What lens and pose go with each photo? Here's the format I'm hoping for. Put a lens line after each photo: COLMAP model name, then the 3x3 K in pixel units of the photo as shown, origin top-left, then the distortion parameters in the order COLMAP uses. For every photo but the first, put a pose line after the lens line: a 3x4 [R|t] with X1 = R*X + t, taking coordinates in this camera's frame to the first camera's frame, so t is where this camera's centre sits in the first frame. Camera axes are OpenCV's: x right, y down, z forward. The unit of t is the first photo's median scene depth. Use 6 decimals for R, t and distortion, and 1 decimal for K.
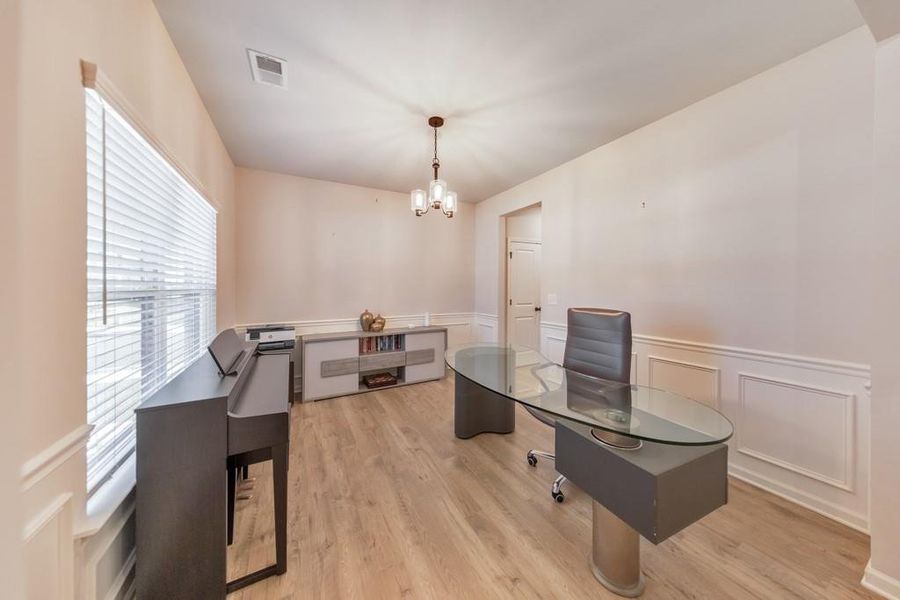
lens RADIAL K [[293.1, 0, 447.9], [0, 293.1, 283.3], [0, 0, 1]] dist [0.000407, 0.000007]
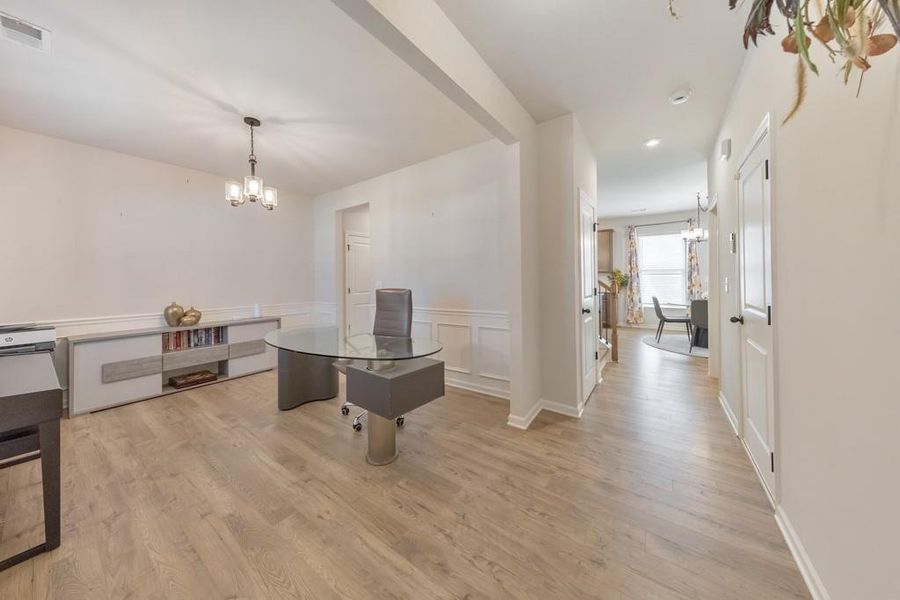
lens RADIAL K [[295.8, 0, 455.0], [0, 295.8, 277.5], [0, 0, 1]] dist [0.000267, -0.000103]
pose [[0.890025, -0.007065, 0.455856, 0.107458], [0.006846, 0.999974, 0.002131, 0.026895], [-0.455860, 0.001225, 0.890051, -0.277668]]
